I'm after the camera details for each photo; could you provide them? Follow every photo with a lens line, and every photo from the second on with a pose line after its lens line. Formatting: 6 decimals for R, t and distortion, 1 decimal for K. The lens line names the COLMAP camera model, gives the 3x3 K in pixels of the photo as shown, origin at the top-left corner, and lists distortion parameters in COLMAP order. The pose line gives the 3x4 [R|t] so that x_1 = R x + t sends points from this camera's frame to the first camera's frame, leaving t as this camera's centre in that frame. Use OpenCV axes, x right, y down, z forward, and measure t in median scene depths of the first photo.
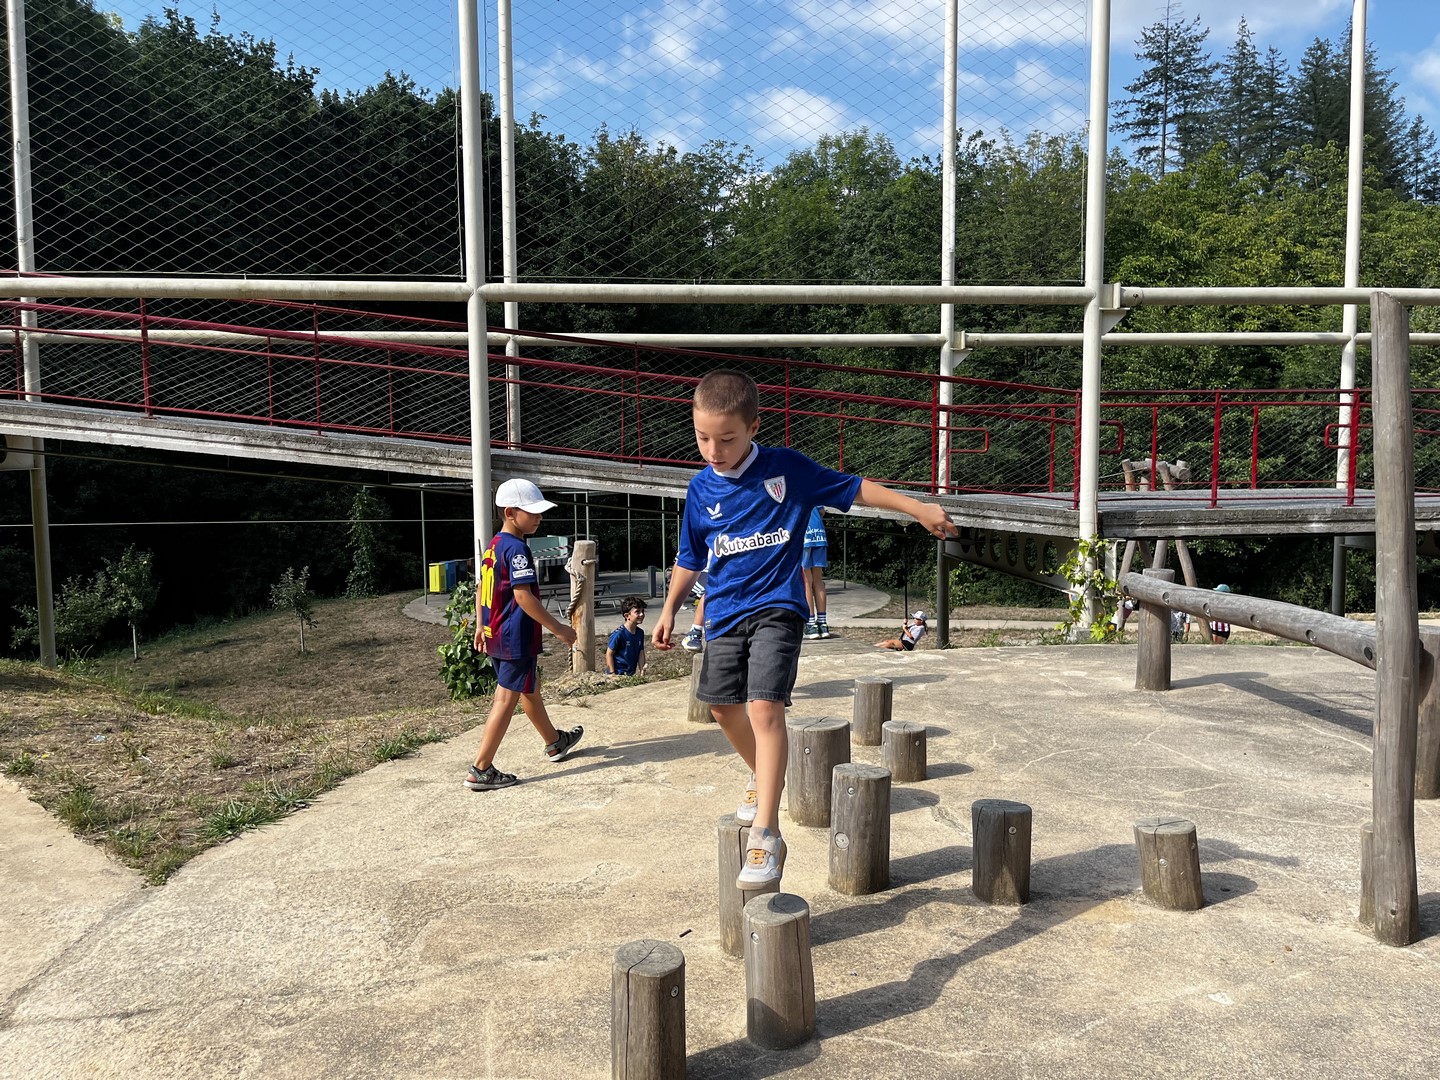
lens RADIAL K [[1081.9, 0, 711.4], [0, 1081.9, 519.4], [0, 0, 1]] dist [0.054662, -0.070252]
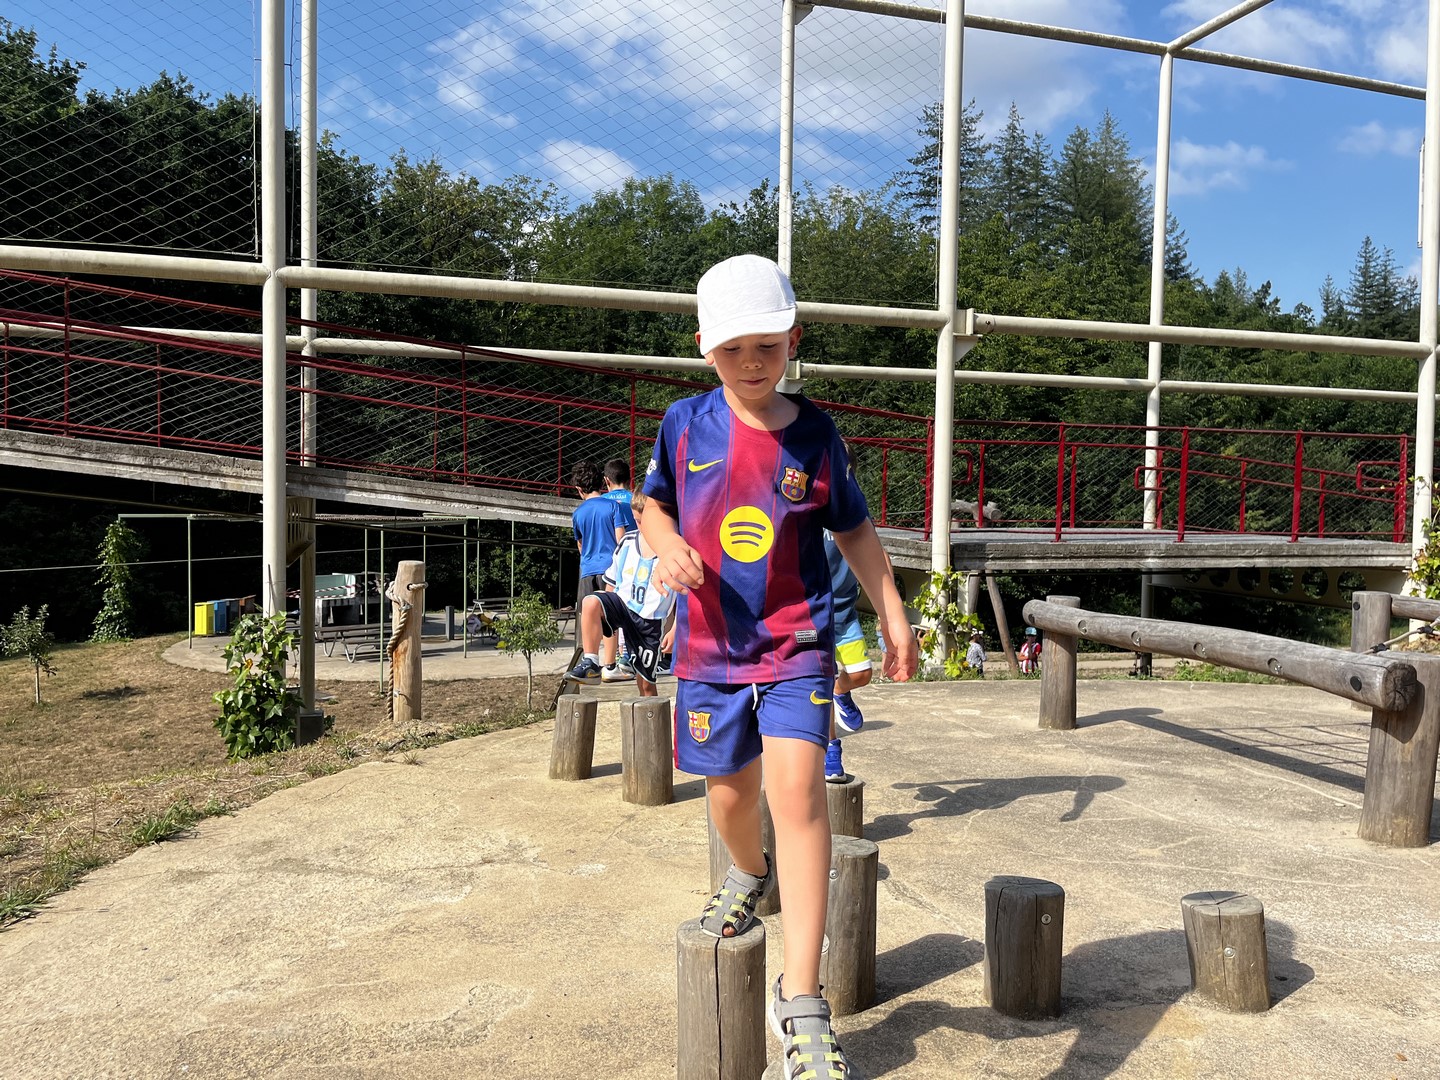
lens RADIAL K [[1081.9, 0, 711.4], [0, 1081.9, 519.4], [0, 0, 1]] dist [0.054662, -0.070252]
pose [[0.982157, 0.018254, 0.187177, -0.033908], [-0.010726, 0.999095, -0.041151, 0.013754], [-0.187759, 0.038409, 0.981464, 0.096683]]
